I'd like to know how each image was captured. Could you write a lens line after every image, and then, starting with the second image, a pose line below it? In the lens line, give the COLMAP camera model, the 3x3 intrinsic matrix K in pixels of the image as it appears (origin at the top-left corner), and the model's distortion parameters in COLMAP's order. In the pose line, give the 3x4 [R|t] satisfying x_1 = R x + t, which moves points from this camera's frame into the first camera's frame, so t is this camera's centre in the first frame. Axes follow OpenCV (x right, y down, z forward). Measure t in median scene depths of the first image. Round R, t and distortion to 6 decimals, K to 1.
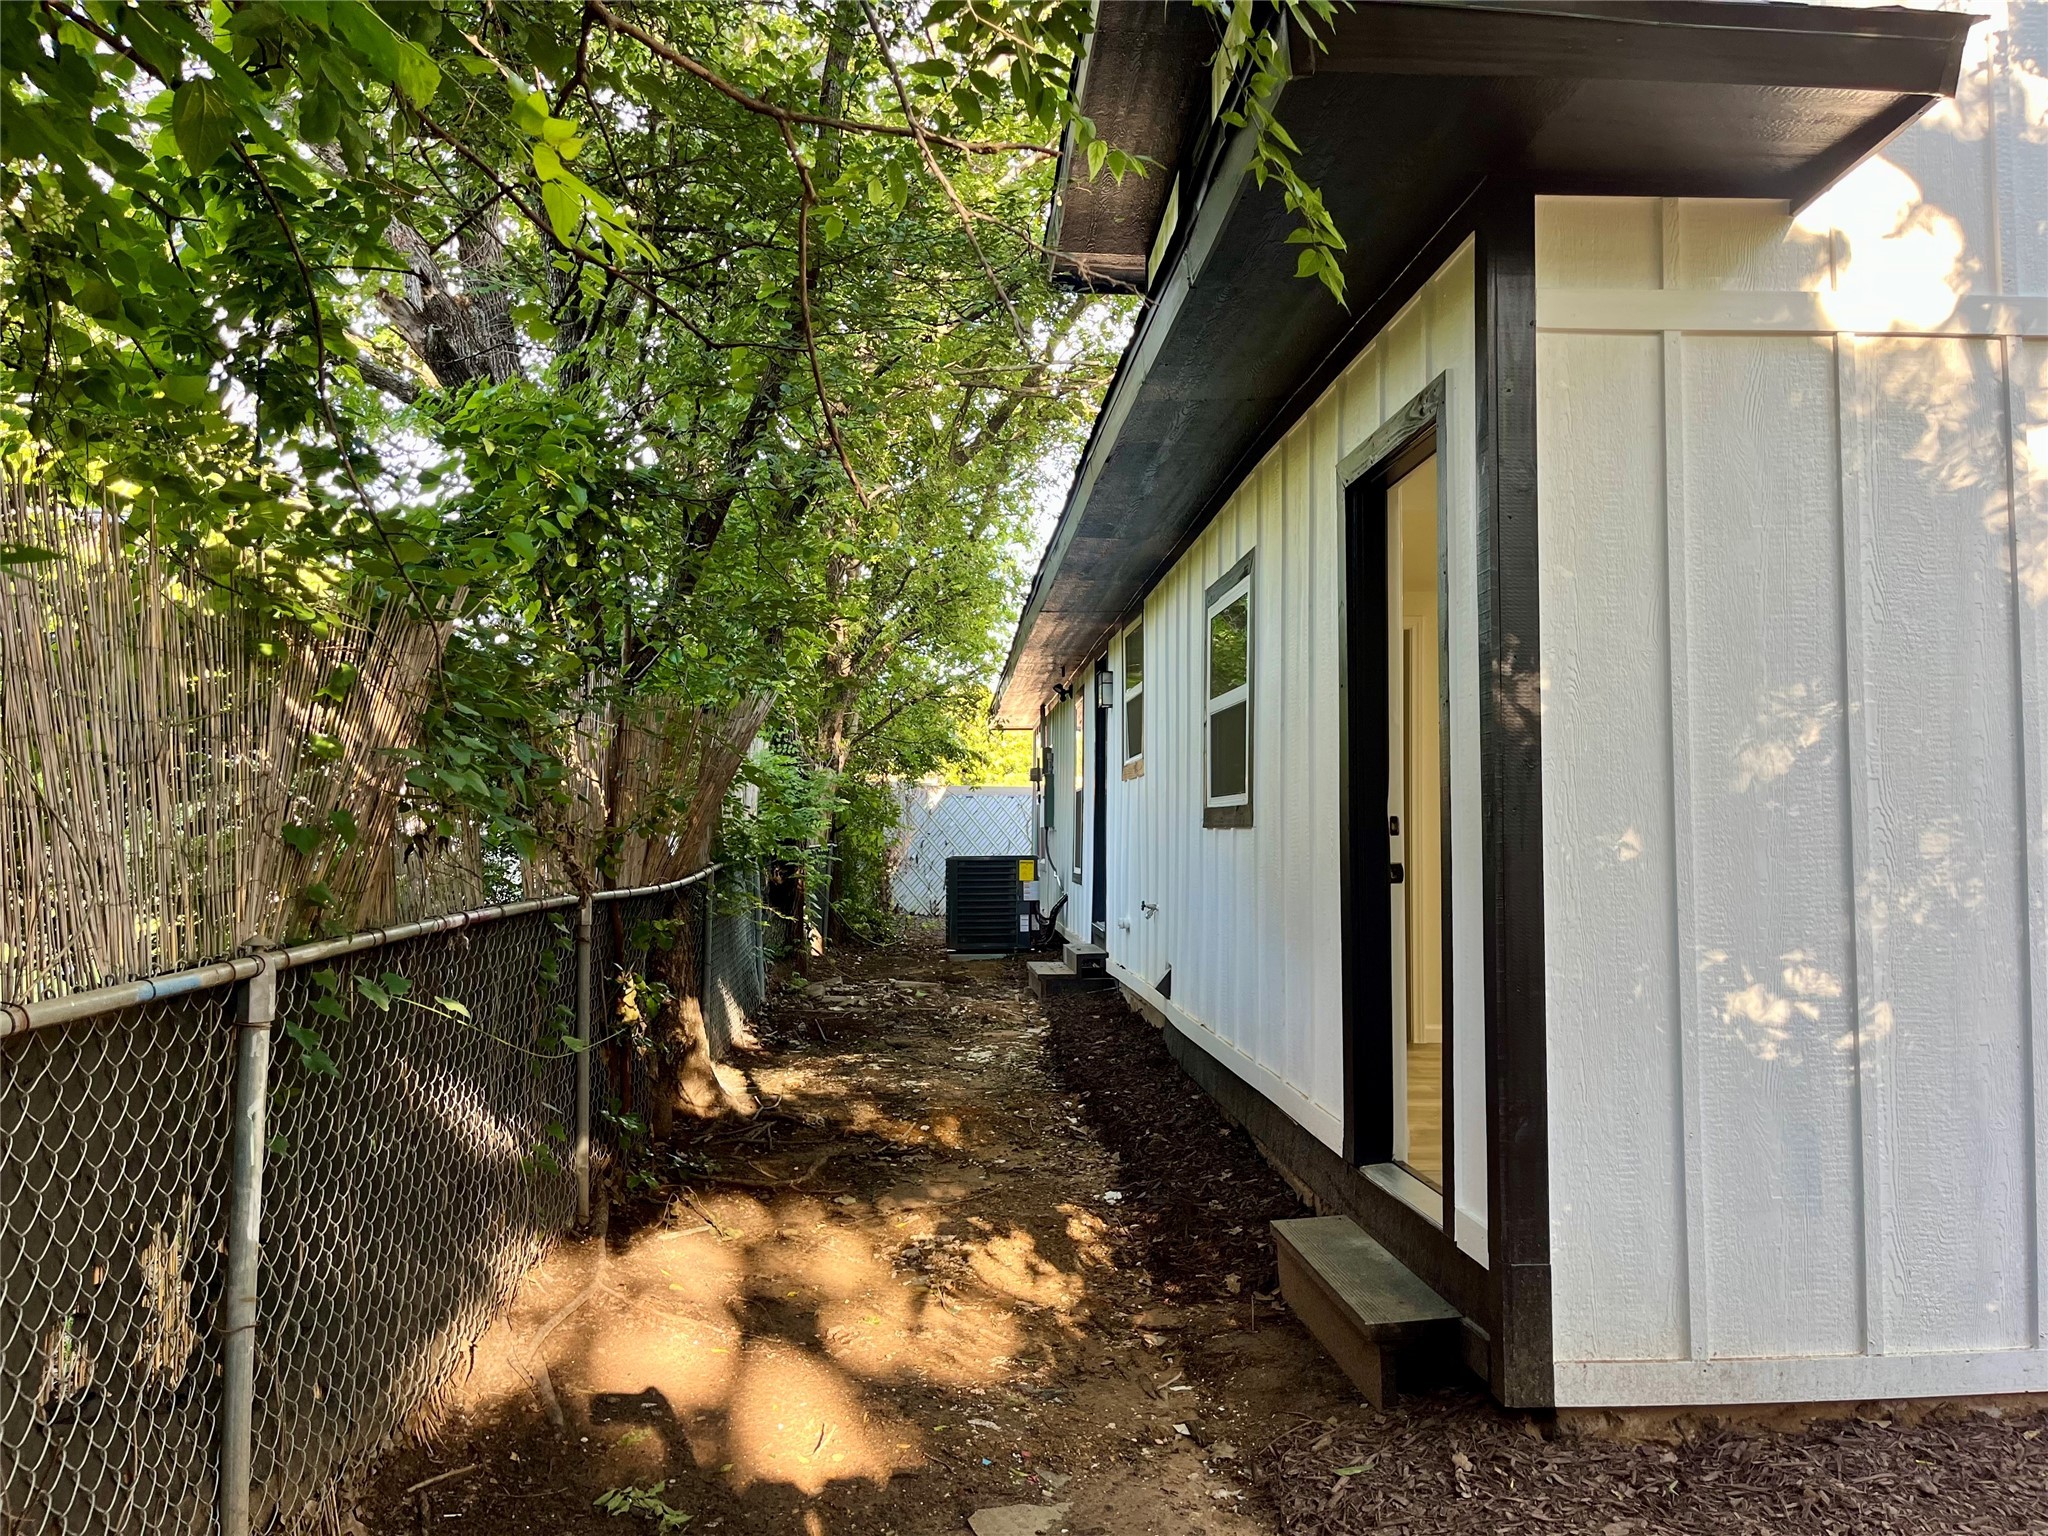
lens RADIAL K [[1545.8, 0, 1019.8], [0, 1545.8, 767.2], [0, 0, 1]] dist [0.043189, -0.040523]
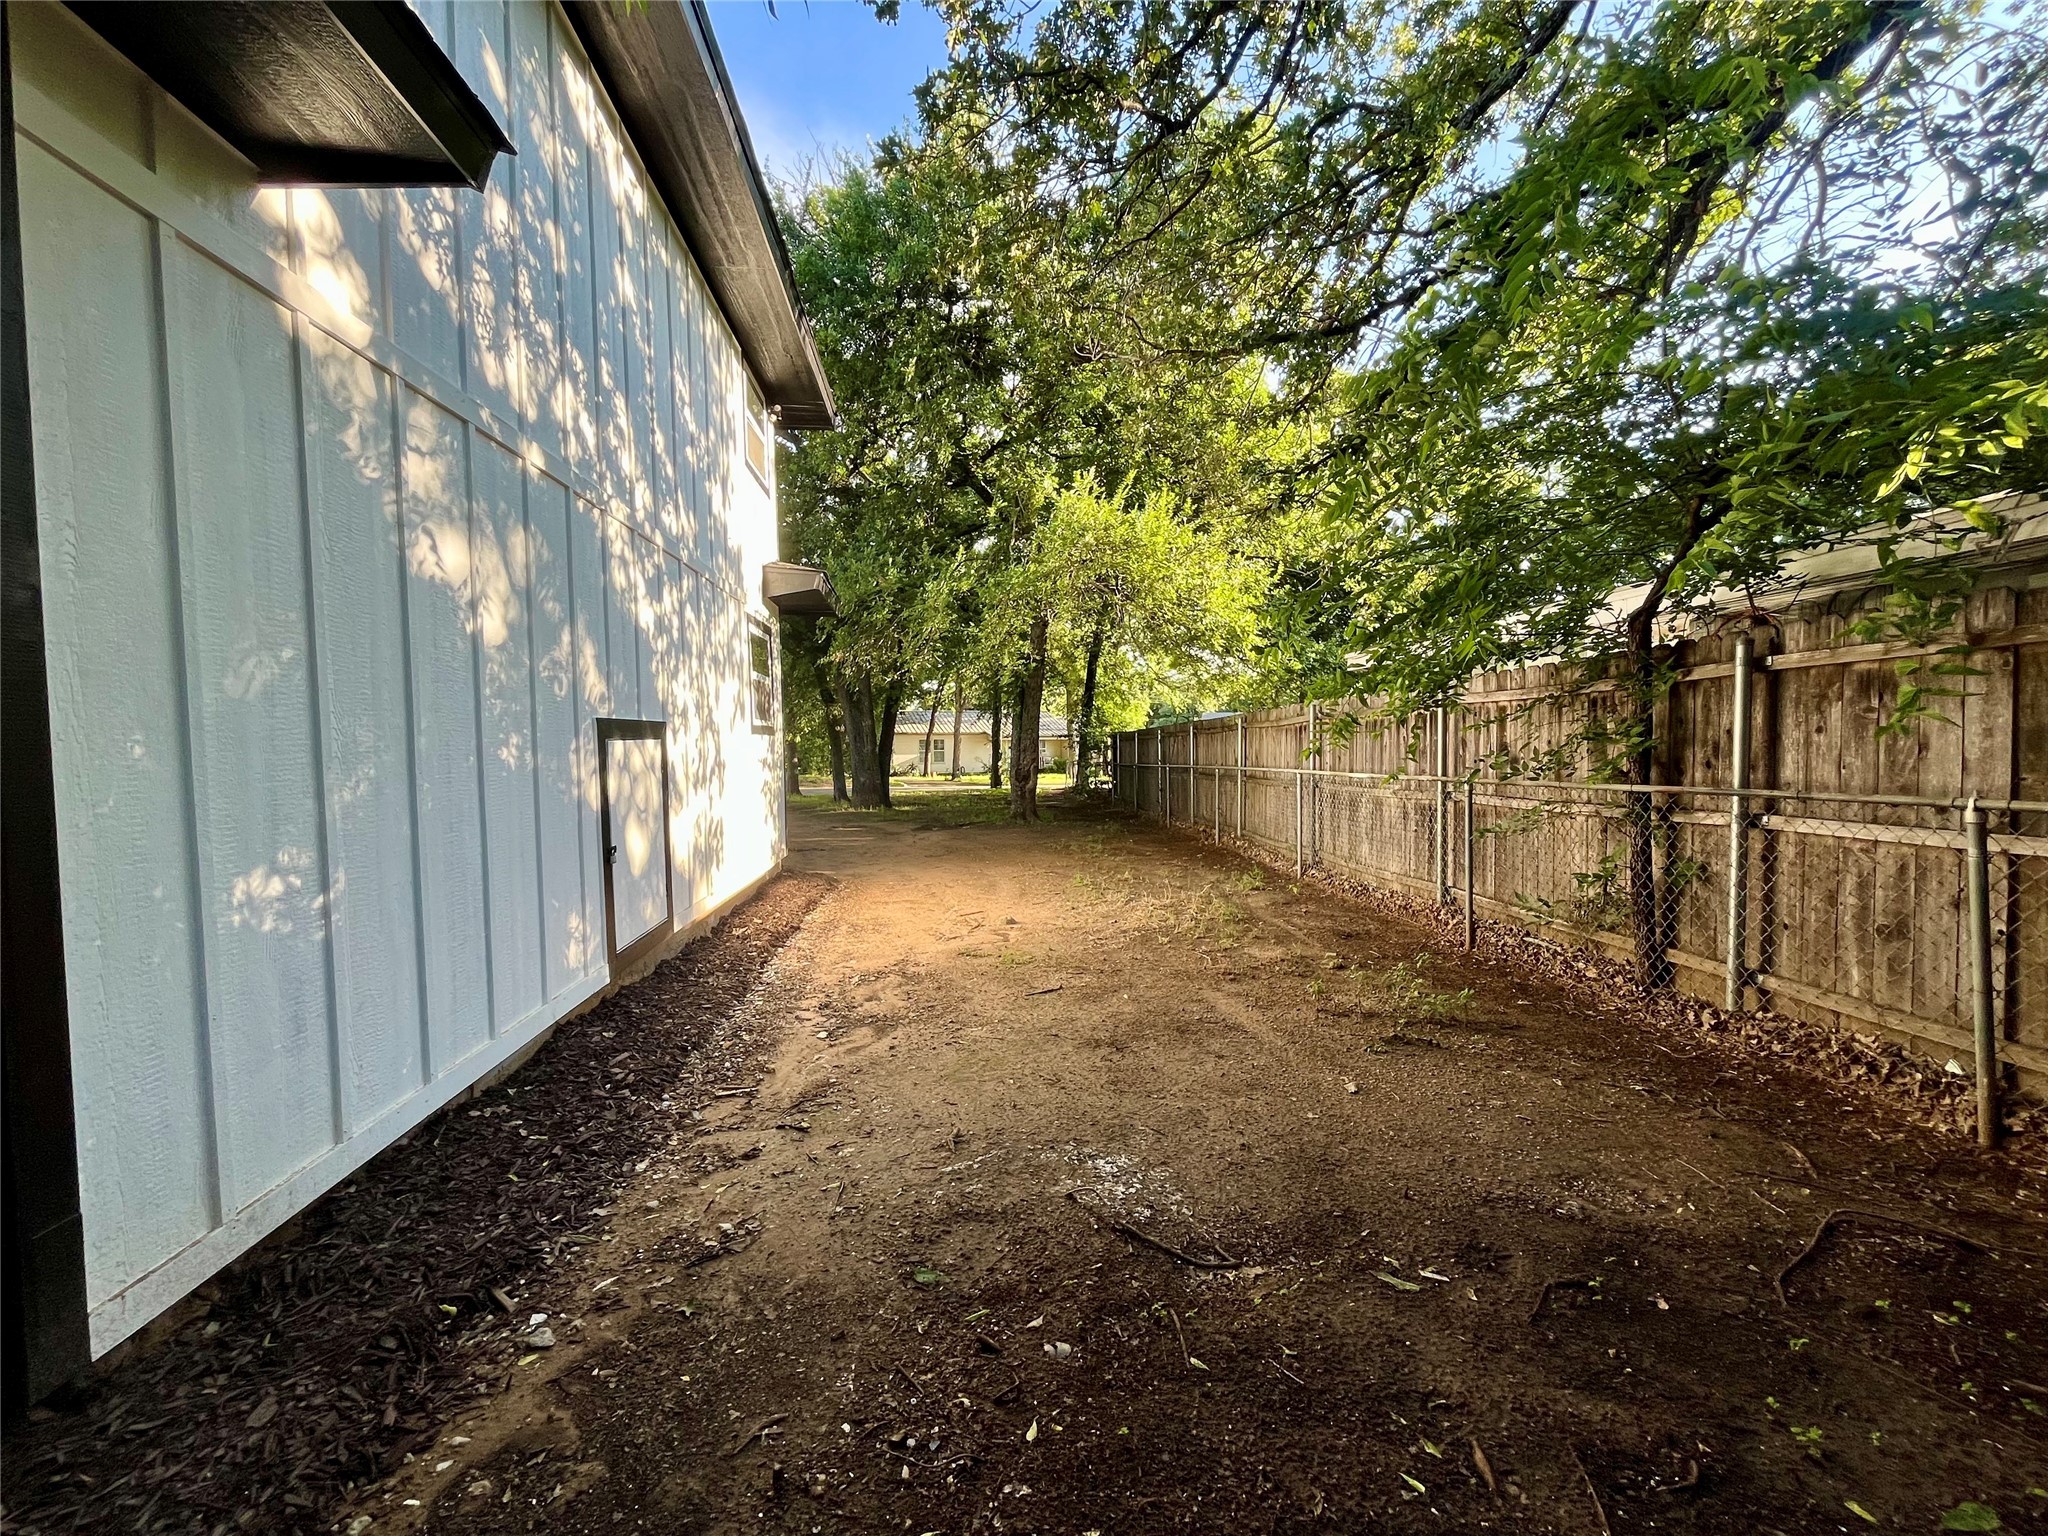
lens RADIAL K [[826.5, 0, 1013.7], [0, 826.5, 767.2], [0, 0, 1]] dist [-0.003148, -0.000172]
pose [[-0.020927, -0.026865, 0.999420, -0.127483], [-0.032186, 0.999139, 0.026183, 0.034690], [-0.999263, -0.031620, -0.021773, 0.464253]]
